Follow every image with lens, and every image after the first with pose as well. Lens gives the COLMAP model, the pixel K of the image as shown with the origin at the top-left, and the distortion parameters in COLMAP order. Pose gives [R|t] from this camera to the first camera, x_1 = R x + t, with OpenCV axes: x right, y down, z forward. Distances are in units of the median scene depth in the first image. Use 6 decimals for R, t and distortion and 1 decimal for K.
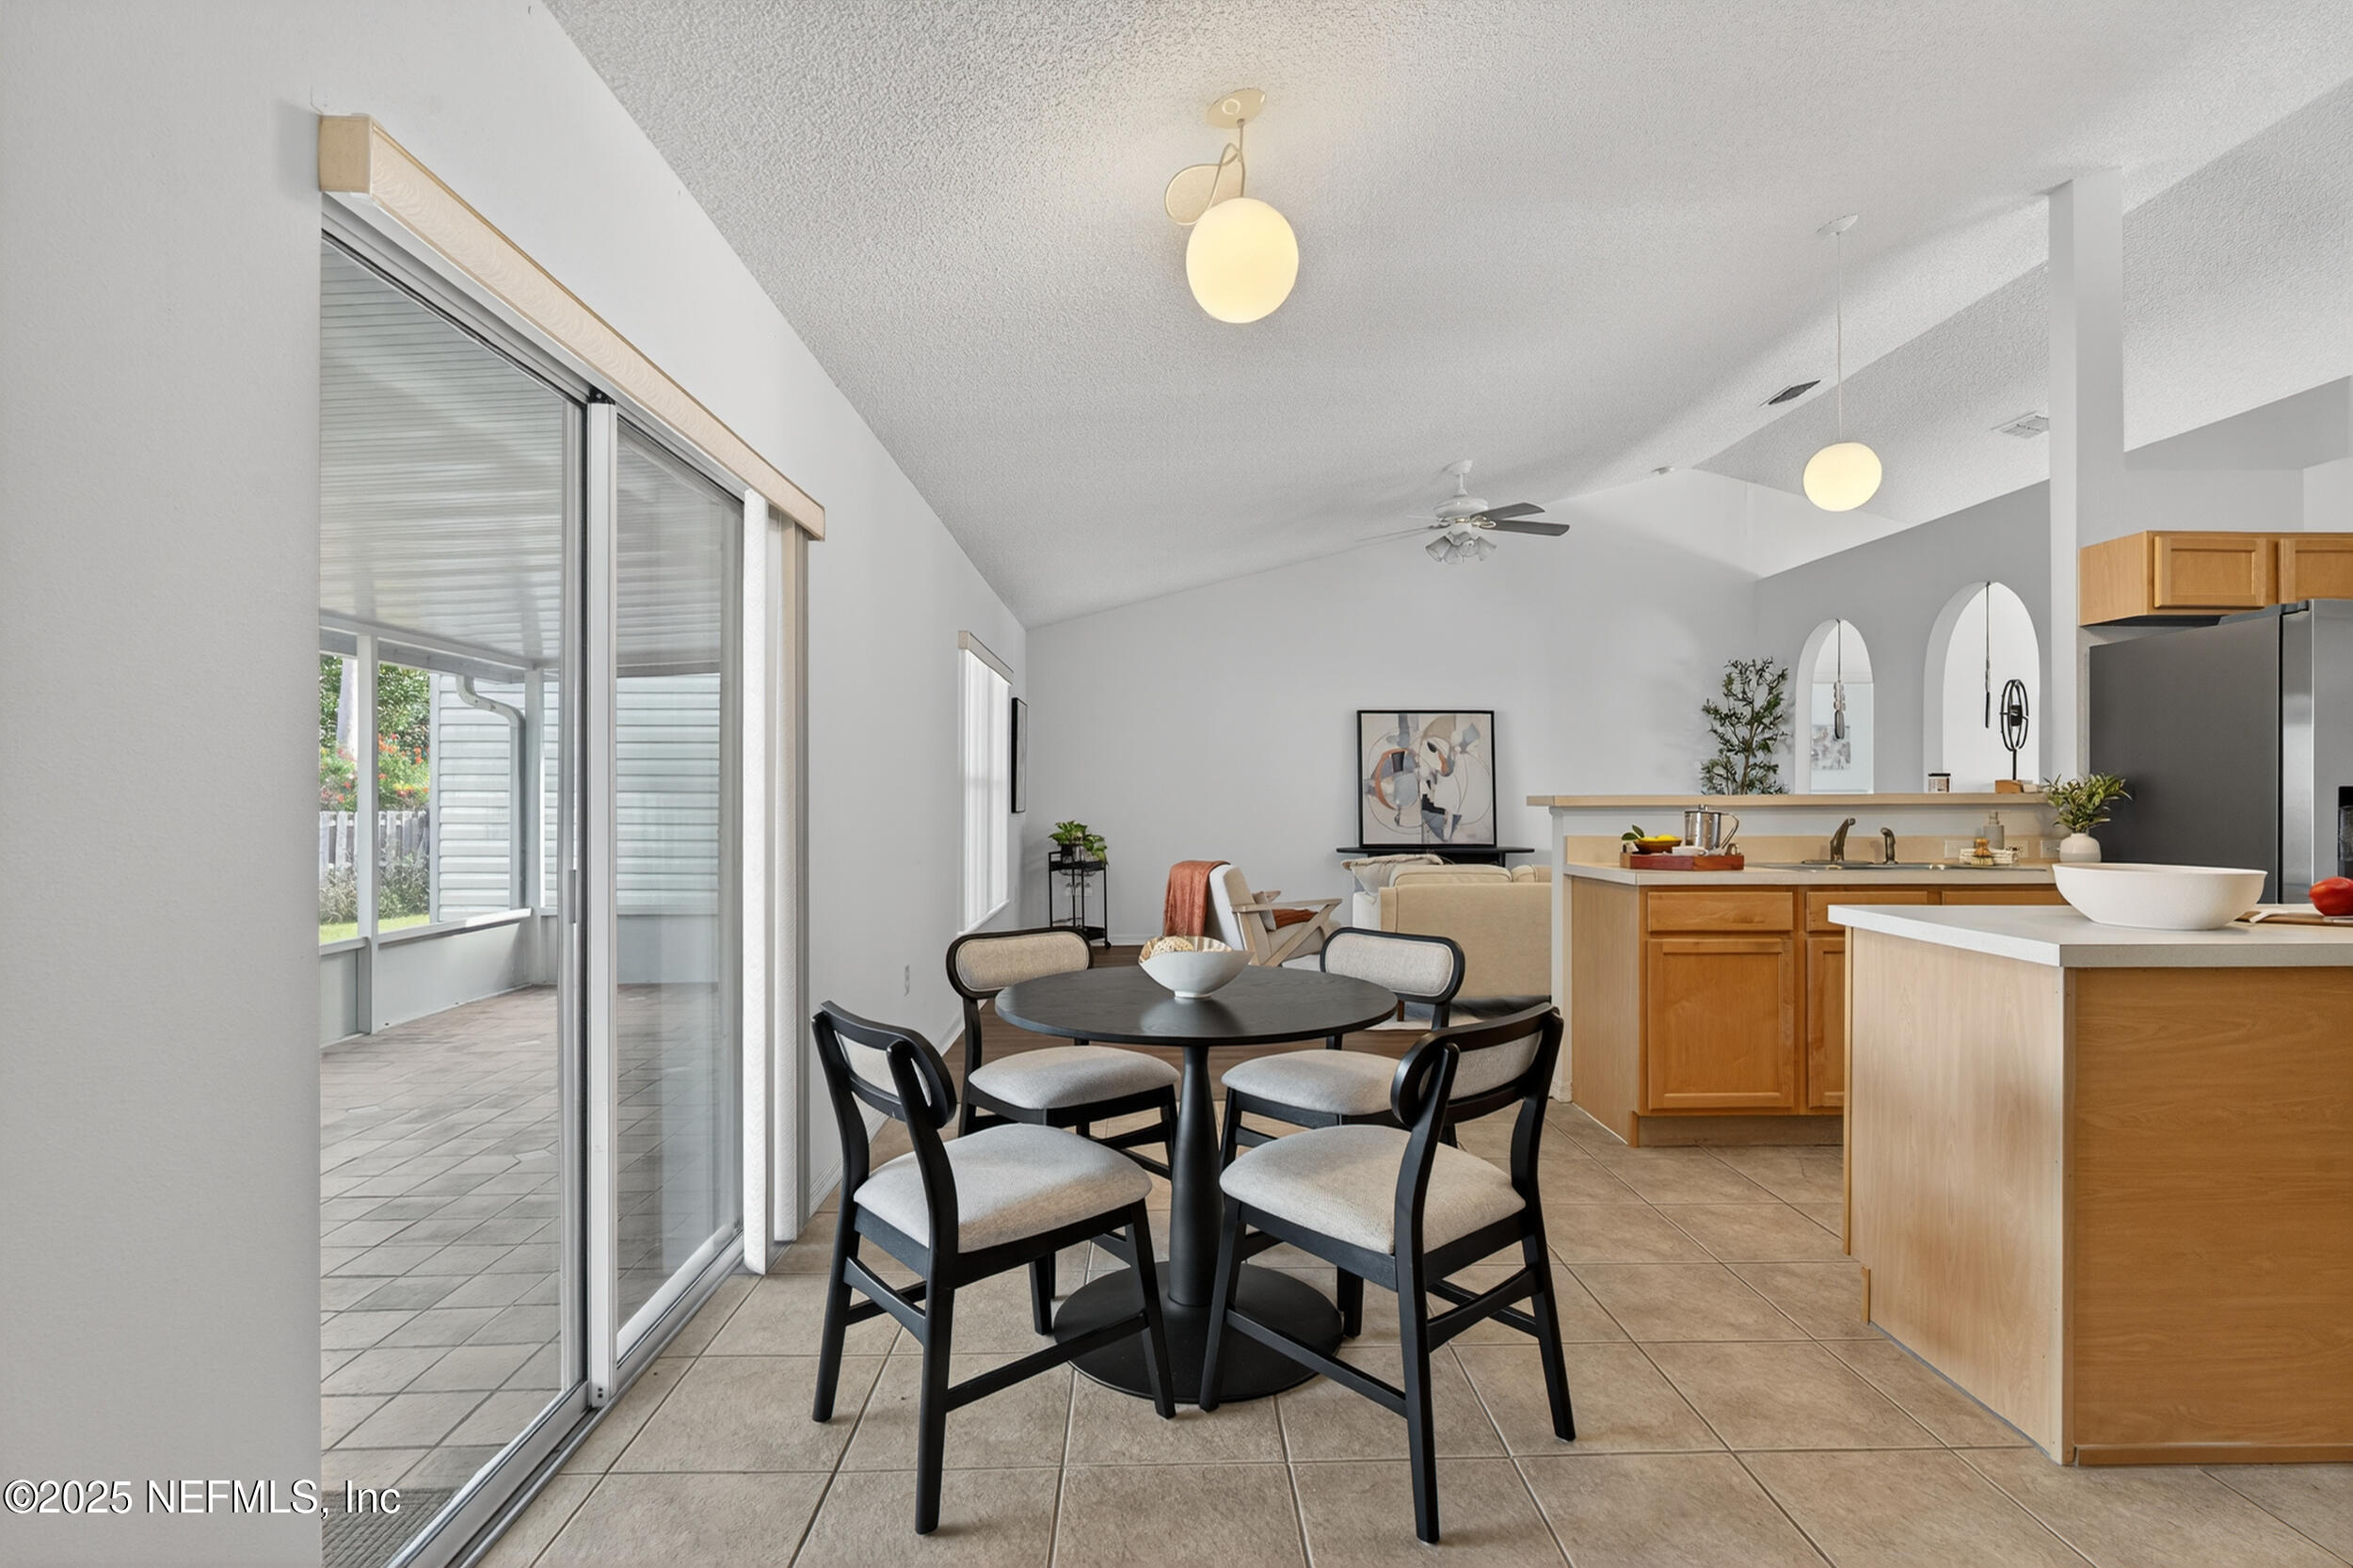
lens RADIAL K [[1153.9, 0, 1183.9], [0, 1153.9, 794.5], [0, 0, 1]] dist [-0.000616, 0.002940]
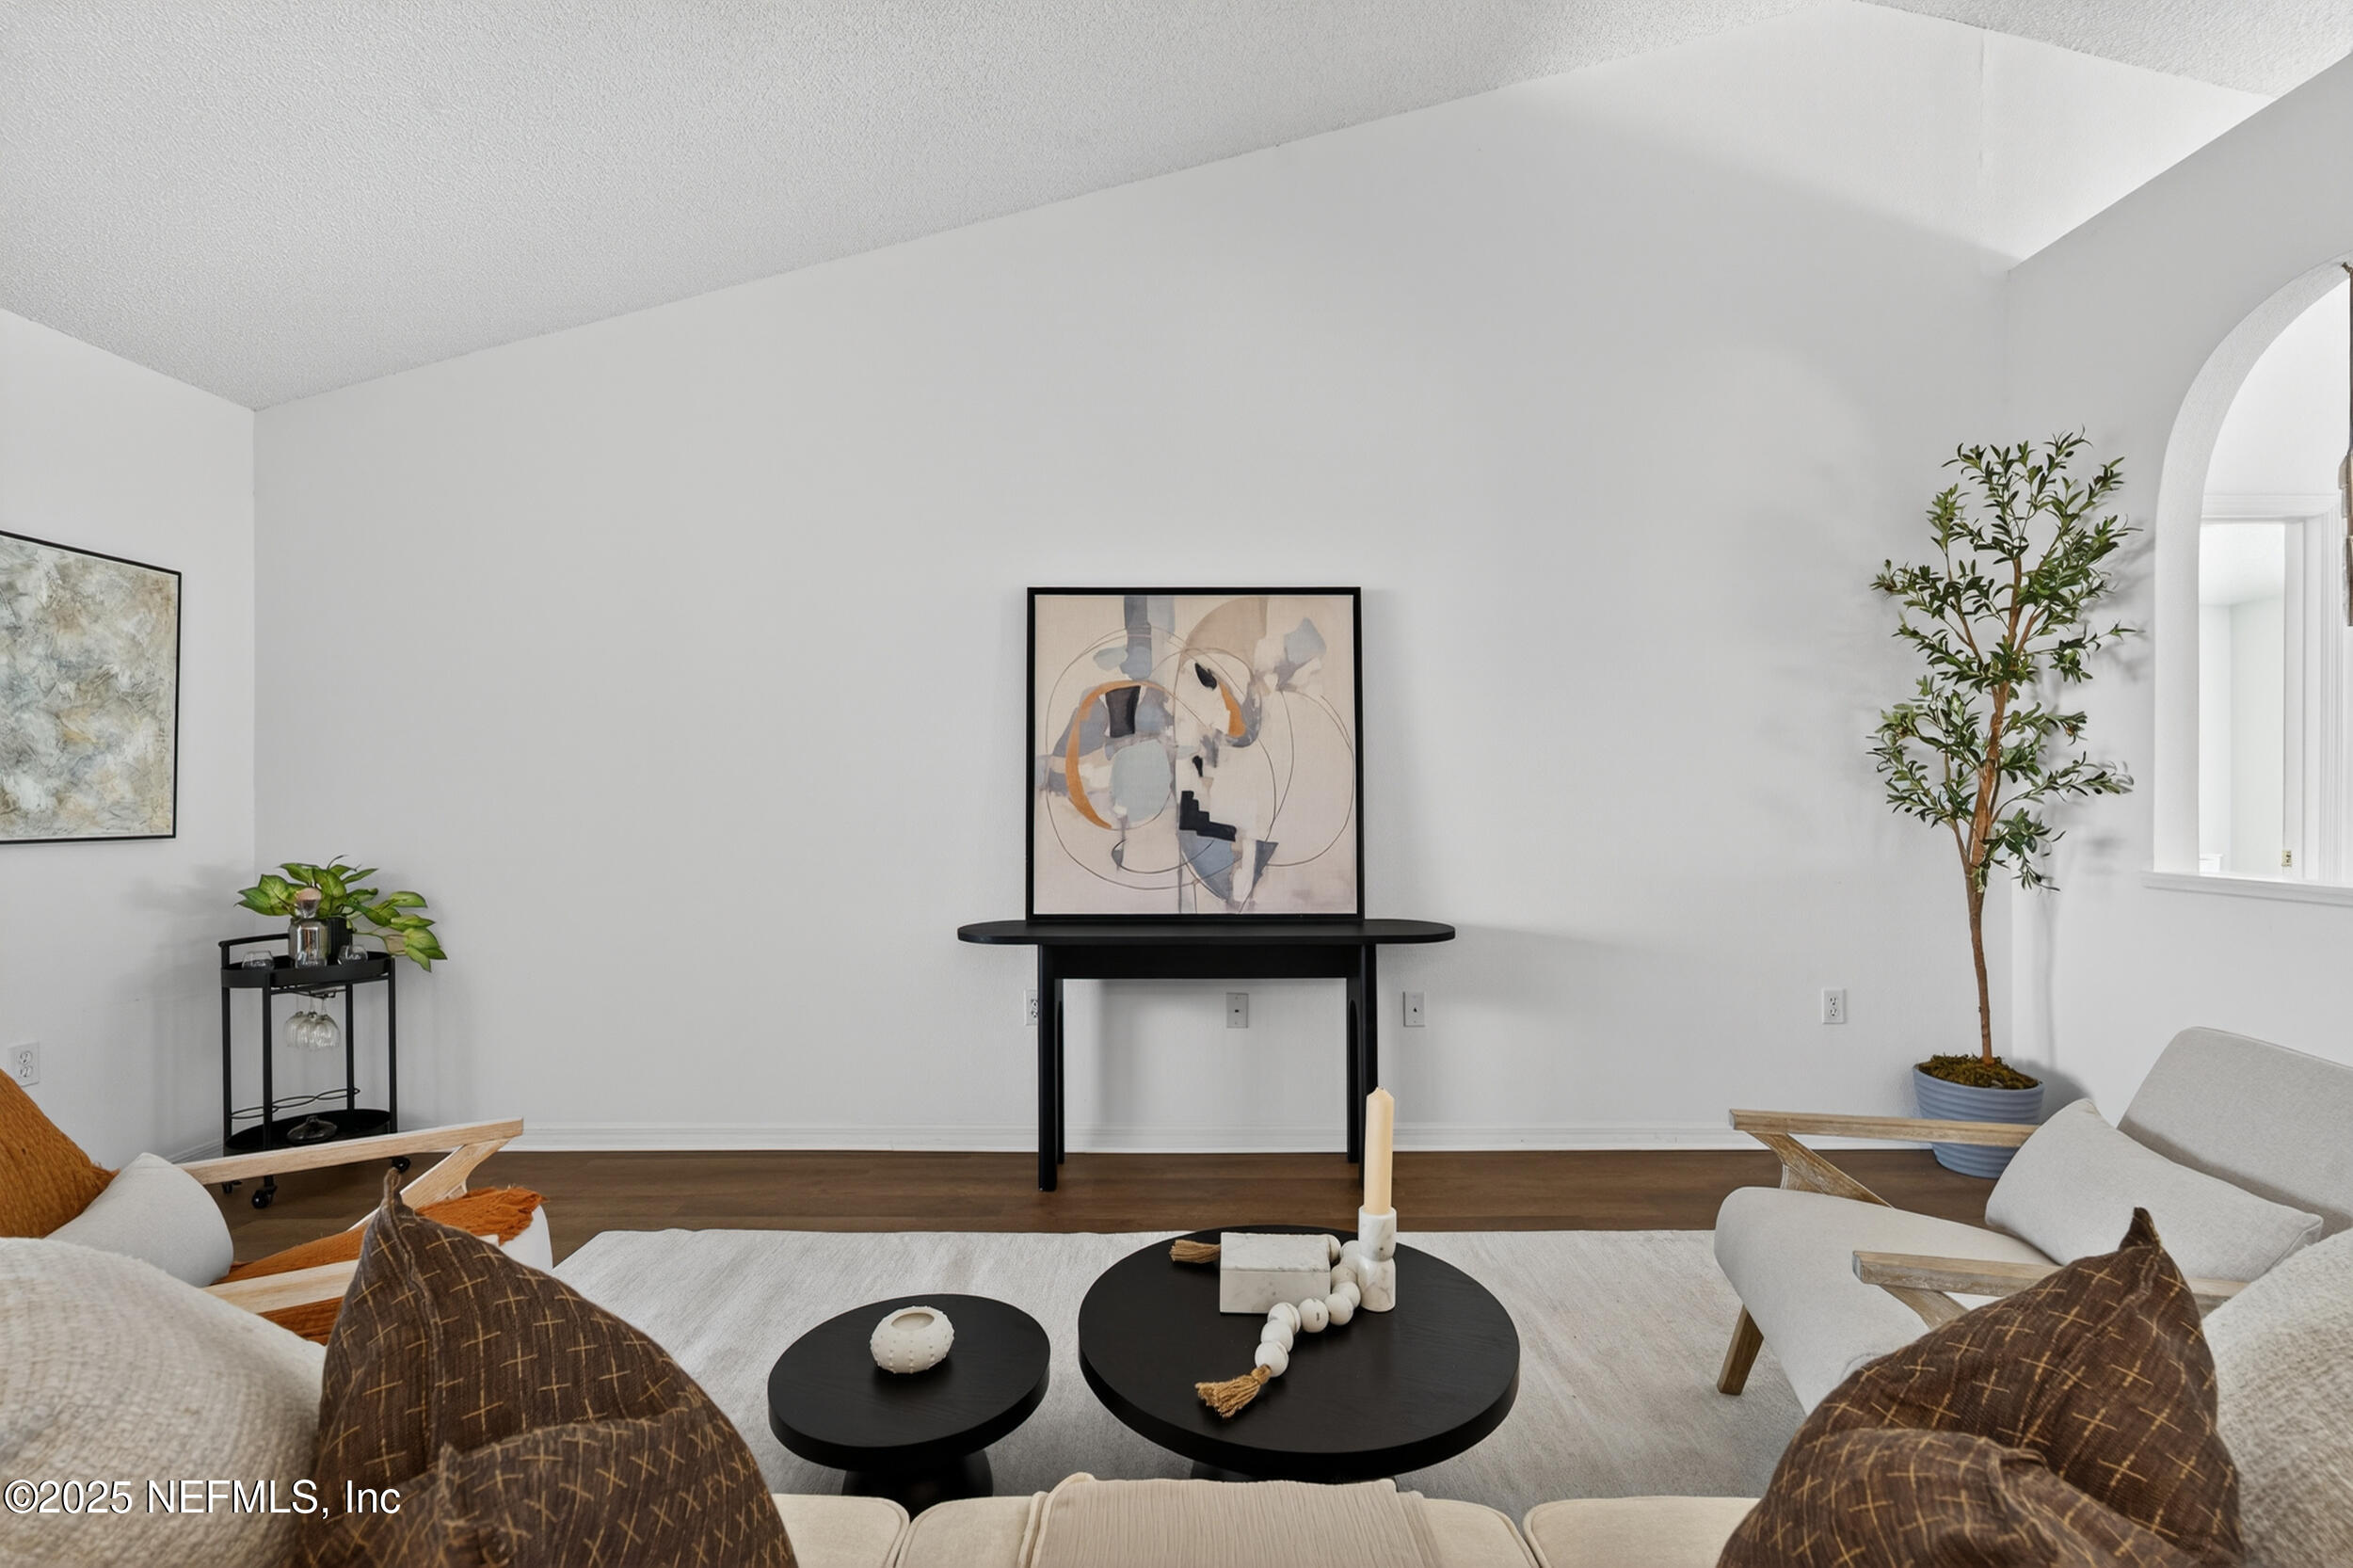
lens RADIAL K [[1041.7, 0, 1190.3], [0, 1041.7, 795.1], [0, 0, 1]] dist [-0.008169, 0.001308]
pose [[0.998990, -0.002946, -0.044832, 0.227839], [0.003016, 0.999994, 0.001493, 0.000558], [0.044828, -0.001627, 0.998993, 0.636303]]
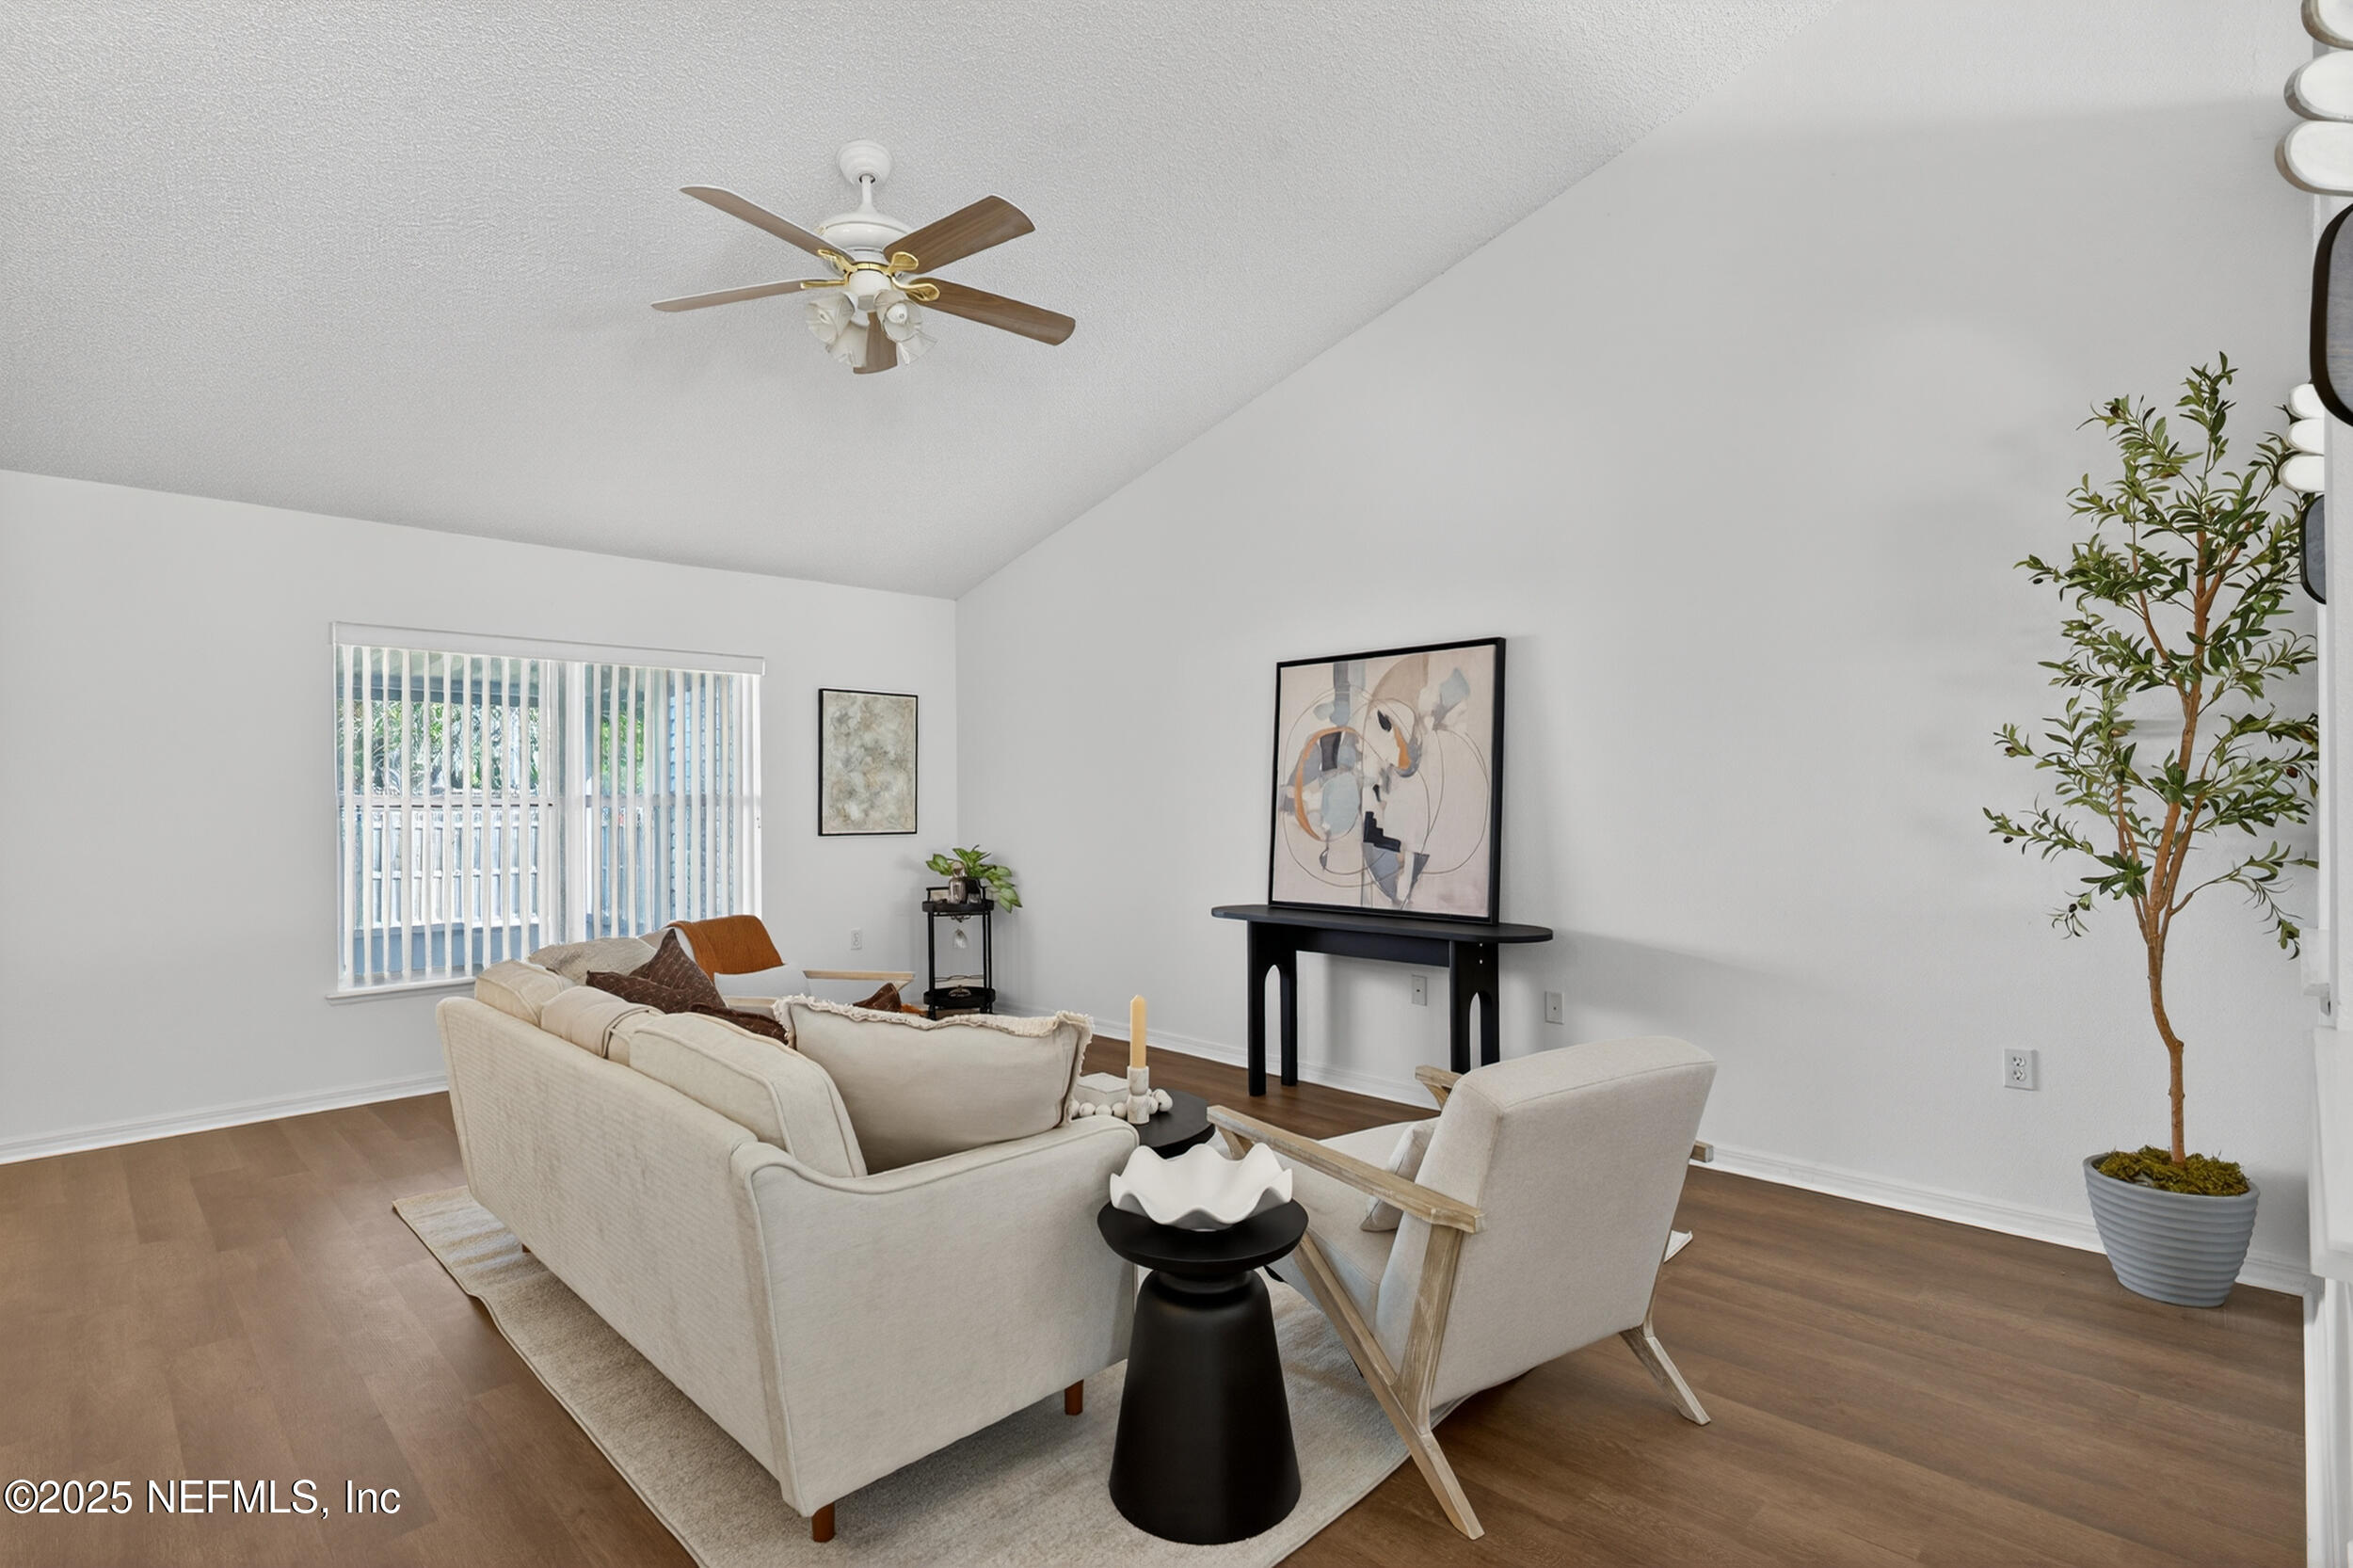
lens RADIAL K [[1153.9, 0, 1176.7], [0, 1153.9, 791.6], [0, 0, 1]] dist [-0.000616, 0.002940]
pose [[0.678021, -0.009107, -0.734986, 0.536485], [0.007296, 0.999957, -0.005660, -0.007278], [0.735006, -0.001525, 0.678059, 0.586813]]
